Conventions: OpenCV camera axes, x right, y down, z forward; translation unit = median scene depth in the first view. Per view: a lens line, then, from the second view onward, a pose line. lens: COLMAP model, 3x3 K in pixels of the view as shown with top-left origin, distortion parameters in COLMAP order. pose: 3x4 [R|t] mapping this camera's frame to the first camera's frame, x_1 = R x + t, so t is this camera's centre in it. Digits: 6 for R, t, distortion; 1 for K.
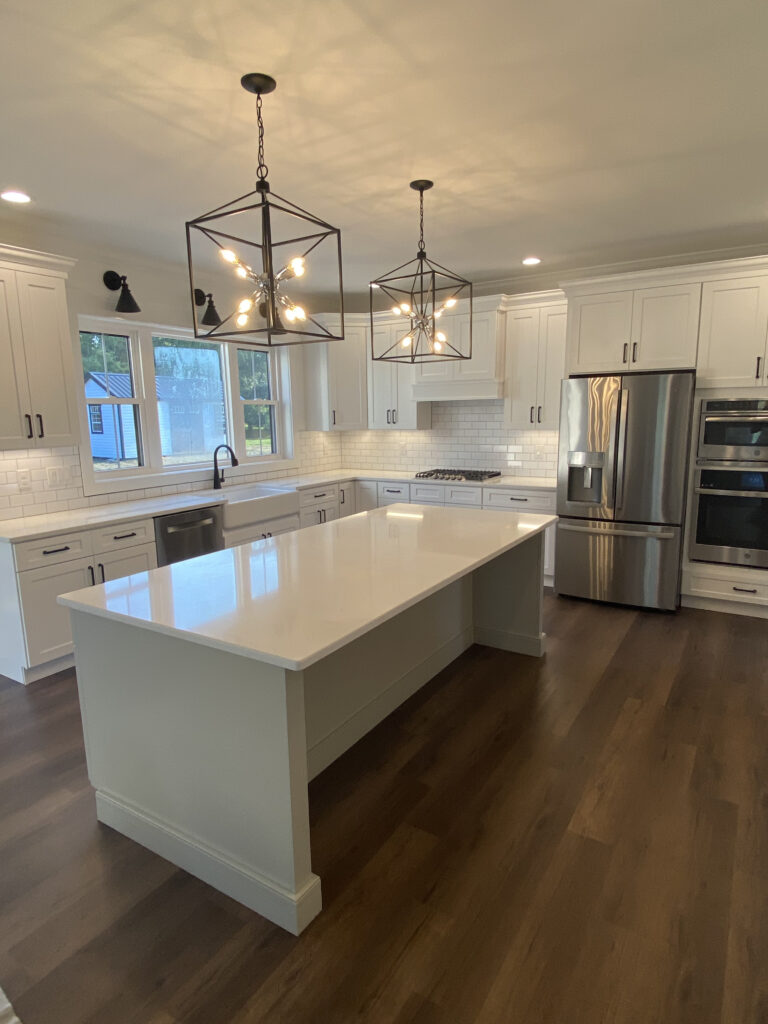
lens RADIAL K [[598.6, 0, 382.9], [0, 598.6, 514.6], [0, 0, 1]] dist [0.006255, 0.000377]
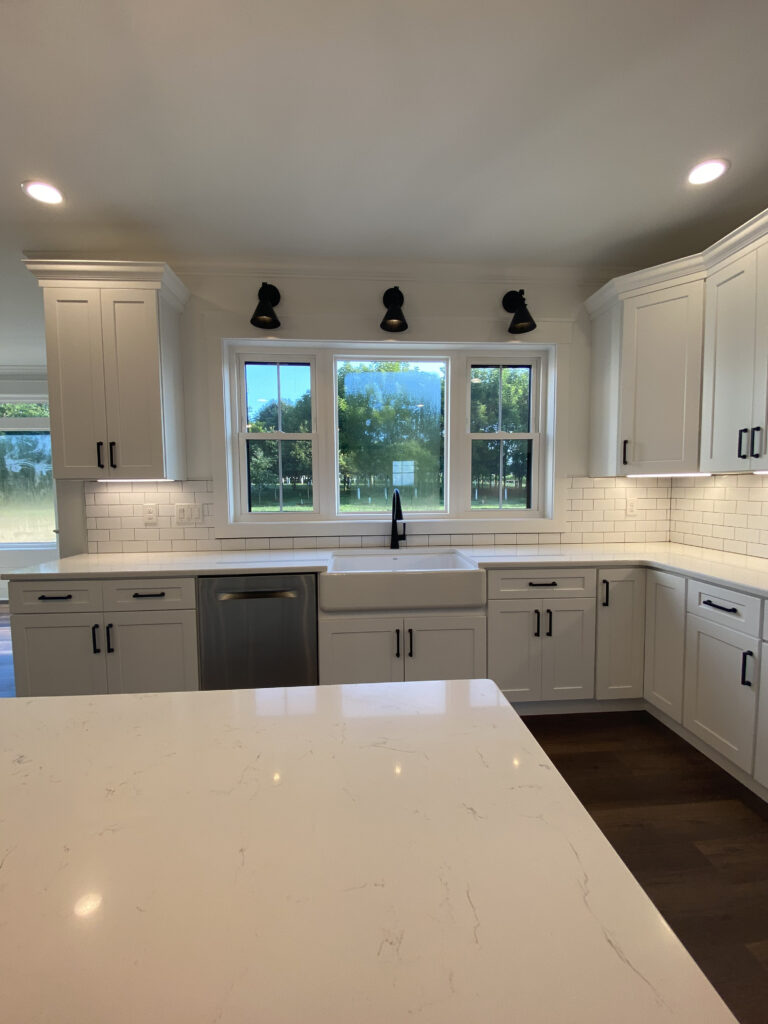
lens RADIAL K [[414.0, 0, 384.2], [0, 414.0, 512.6], [0, 0, 1]] dist [0.019344, -0.000103]
pose [[0.586453, 0.061019, -0.807681, 0.128642], [-0.139445, 0.989876, -0.026466, -0.071624], [0.797889, 0.128148, 0.589025, 0.677224]]
